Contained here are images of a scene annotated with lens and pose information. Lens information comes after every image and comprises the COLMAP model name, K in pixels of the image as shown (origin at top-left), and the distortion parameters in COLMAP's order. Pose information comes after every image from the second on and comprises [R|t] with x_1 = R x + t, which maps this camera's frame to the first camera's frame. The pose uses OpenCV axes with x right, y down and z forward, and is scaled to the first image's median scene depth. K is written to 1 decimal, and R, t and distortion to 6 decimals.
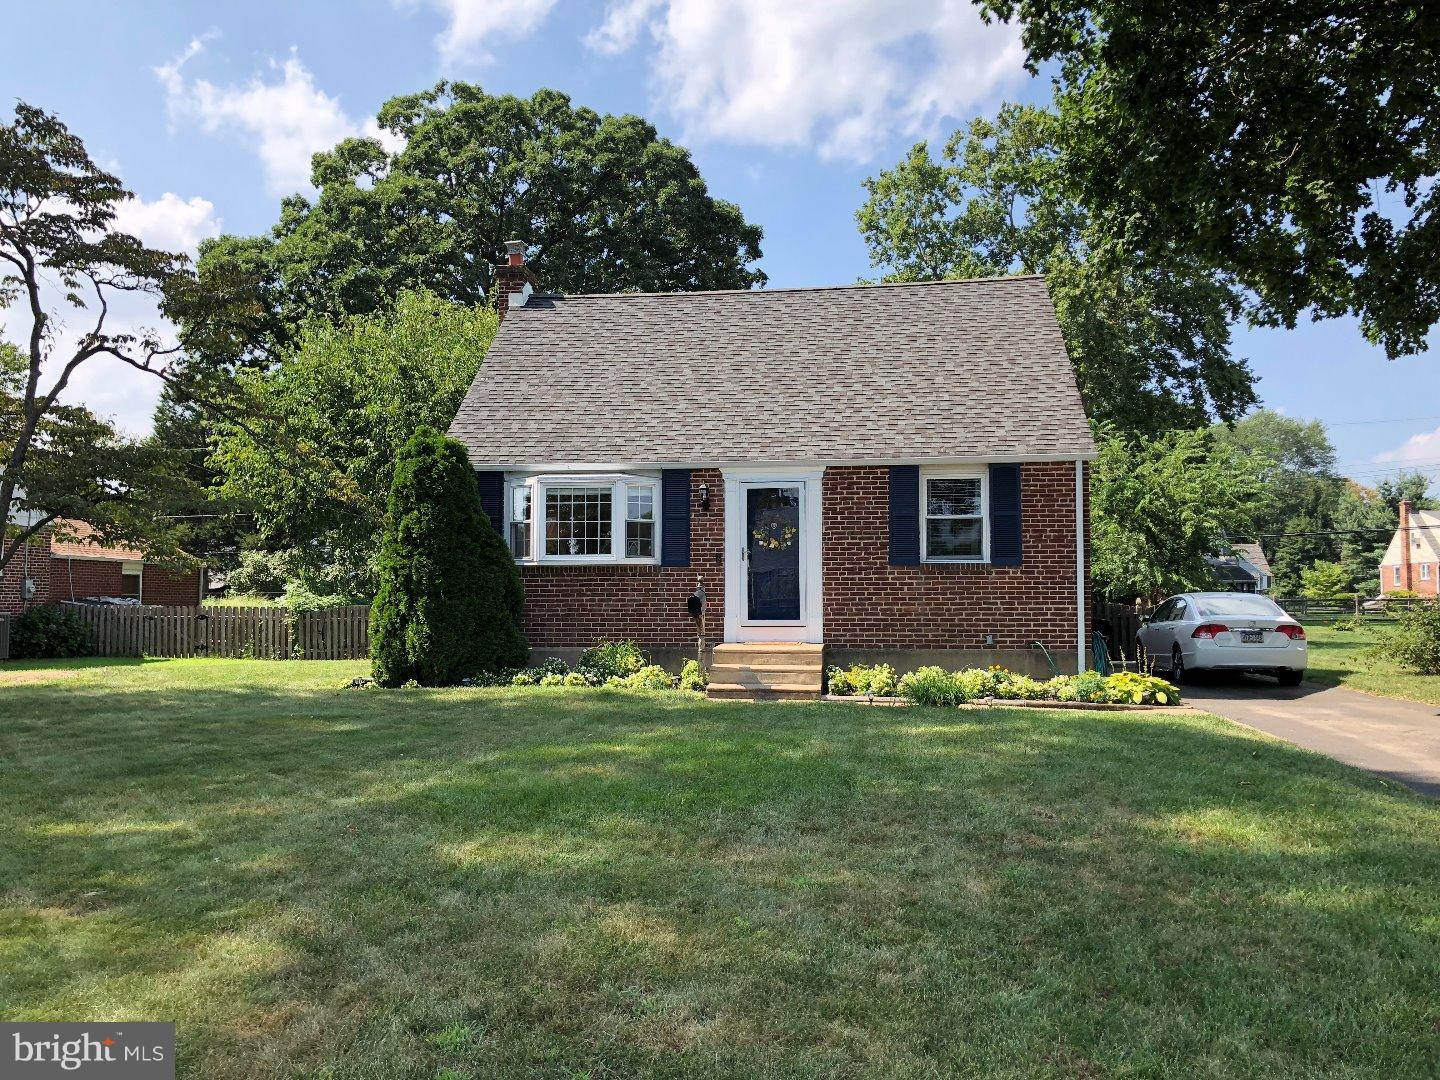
lens RADIAL K [[1165.7, 0, 720.0], [0, 1165.7, 540.0], [0, 0, 1]] dist [0.112562, 0.000637]
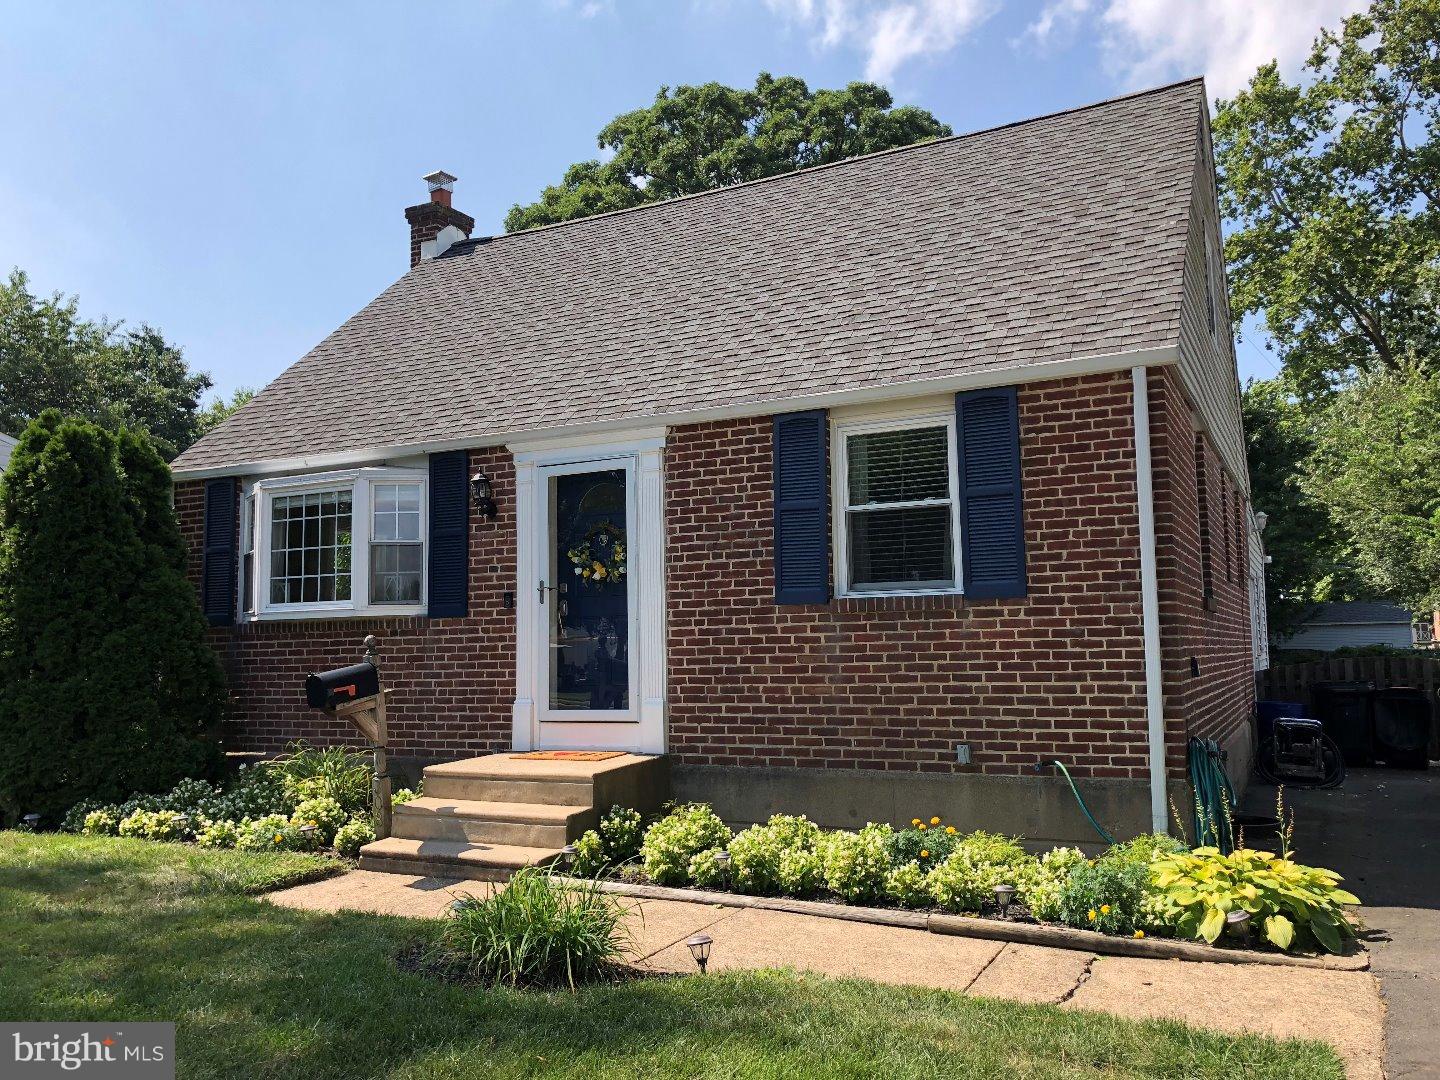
lens RADIAL K [[1167.6, 0, 720.0], [0, 1167.6, 540.0], [0, 0, 1]] dist [0.103678, -0.114926]
pose [[0.939945, -0.047224, -0.338043, 0.297331], [0.034557, 0.998460, -0.043397, 0.014506], [0.339572, 0.029109, 0.940129, 0.499189]]
